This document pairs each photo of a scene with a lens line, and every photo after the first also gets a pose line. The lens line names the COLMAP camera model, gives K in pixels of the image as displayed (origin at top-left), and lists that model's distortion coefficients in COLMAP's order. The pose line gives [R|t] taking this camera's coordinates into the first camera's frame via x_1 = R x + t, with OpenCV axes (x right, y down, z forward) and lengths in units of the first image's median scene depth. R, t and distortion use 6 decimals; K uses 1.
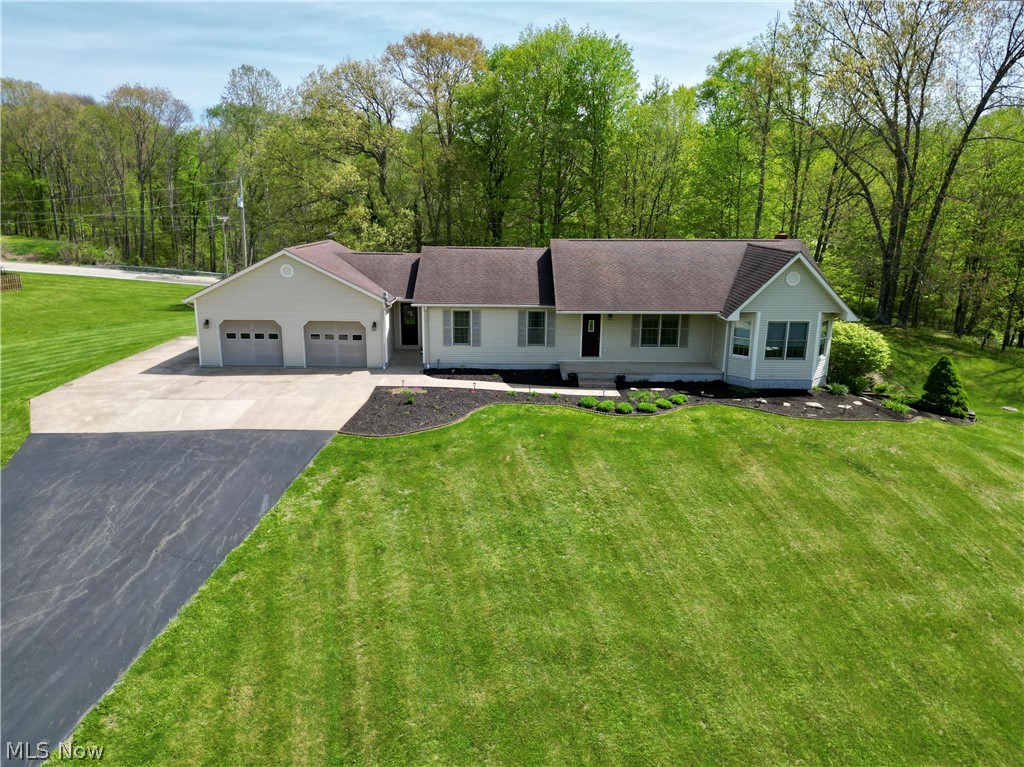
lens RADIAL K [[721.1, 0, 513.8], [0, 721.1, 380.9], [0, 0, 1]] dist [0.093008, -0.094741]
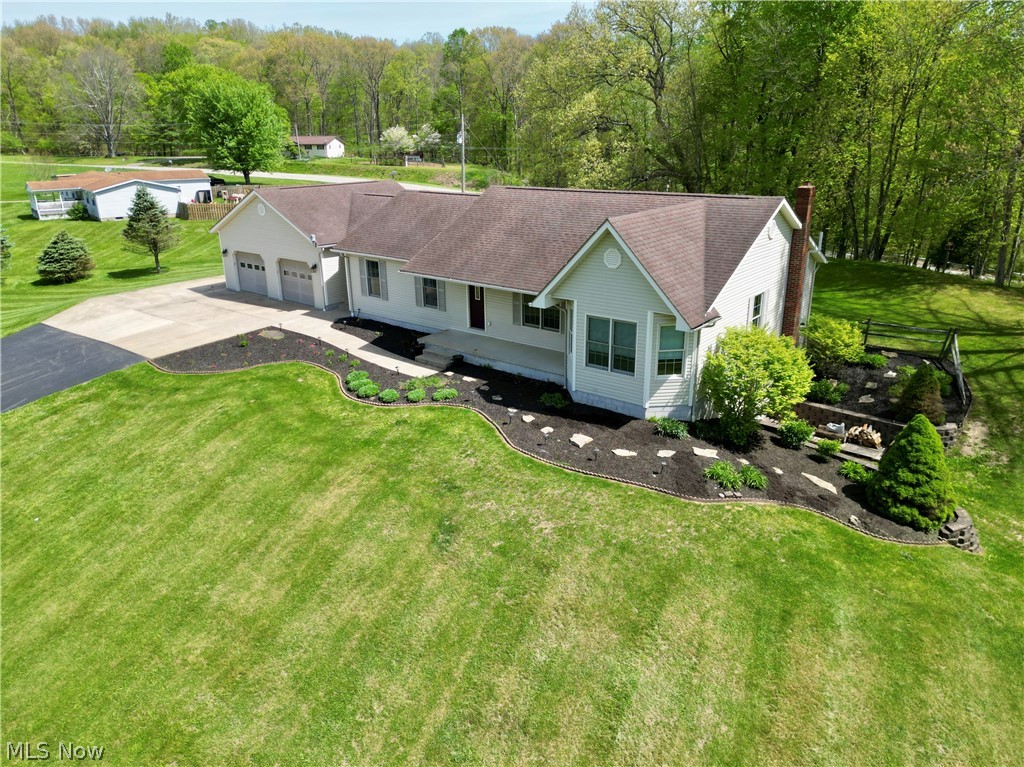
lens RADIAL K [[721.1, 0, 513.8], [0, 721.1, 380.9], [0, 0, 1]] dist [0.093008, -0.094741]
pose [[0.776613, 0.188825, -0.601013, 0.751361], [-0.130822, 0.981565, 0.139341, -0.110144], [0.616244, -0.029588, 0.786999, 0.391876]]
